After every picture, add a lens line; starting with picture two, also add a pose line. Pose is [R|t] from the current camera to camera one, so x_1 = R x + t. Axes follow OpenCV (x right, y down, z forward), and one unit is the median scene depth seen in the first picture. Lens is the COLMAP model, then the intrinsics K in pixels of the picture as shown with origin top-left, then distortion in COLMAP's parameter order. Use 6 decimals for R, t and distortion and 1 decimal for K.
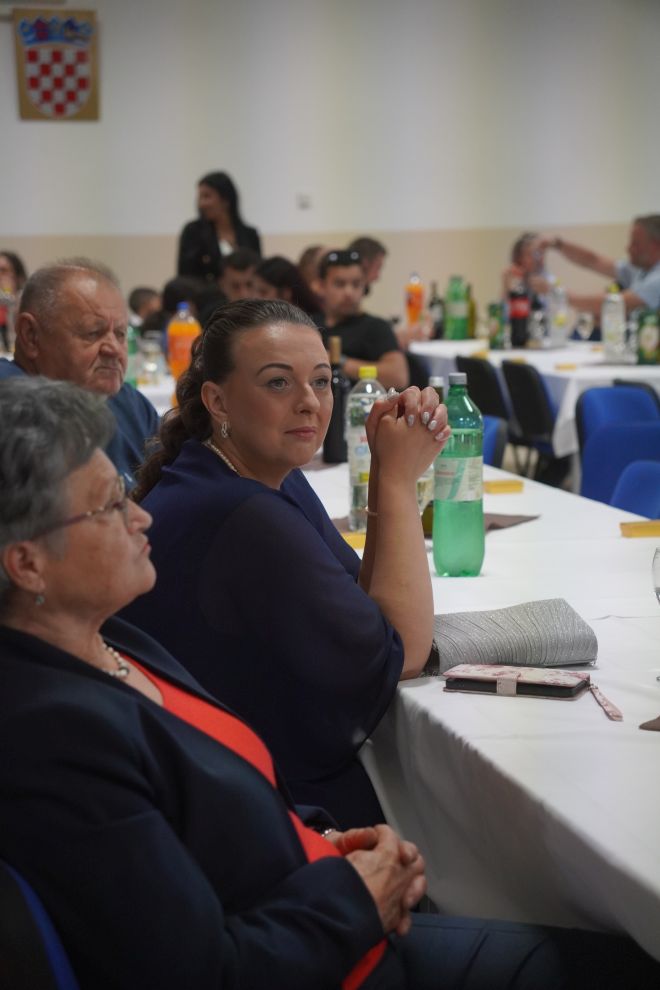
lens RADIAL K [[2124.9, 0, 330.0], [0, 2124.9, 495.0], [0, 0, 1]] dist [3.467039, -34.935414]
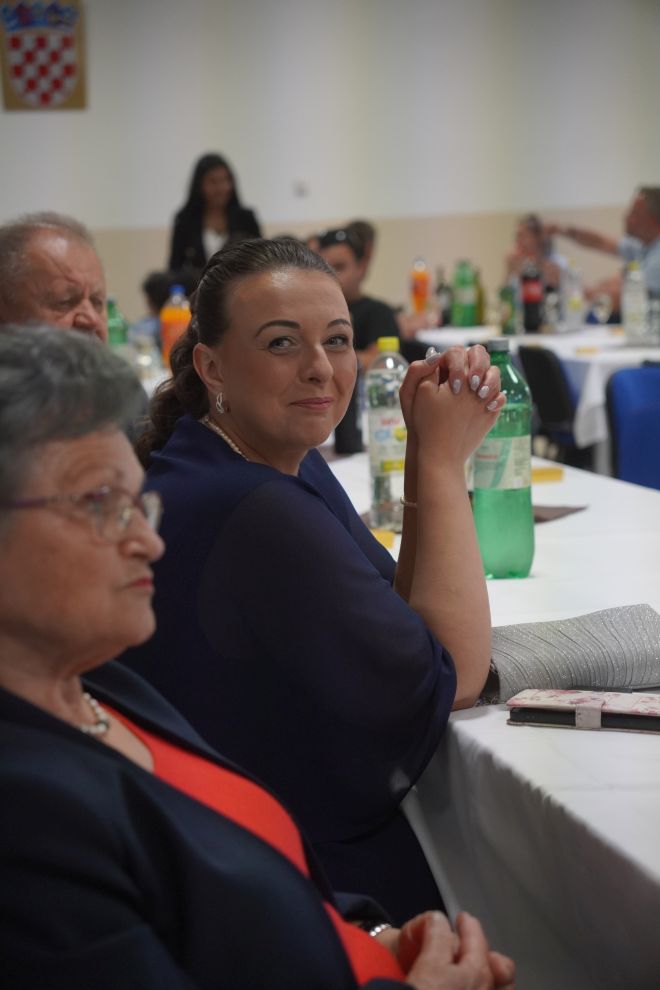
lens RADIAL K [[2124.9, 0, 330.0], [0, 2124.9, 495.0], [0, 0, 1]] dist [3.467039, -34.935414]
pose [[0.999732, -0.023127, -0.000345, -0.009964], [0.023127, 0.999732, -0.000603, 0.004999], [0.000359, 0.000595, 1.000000, 0.184419]]
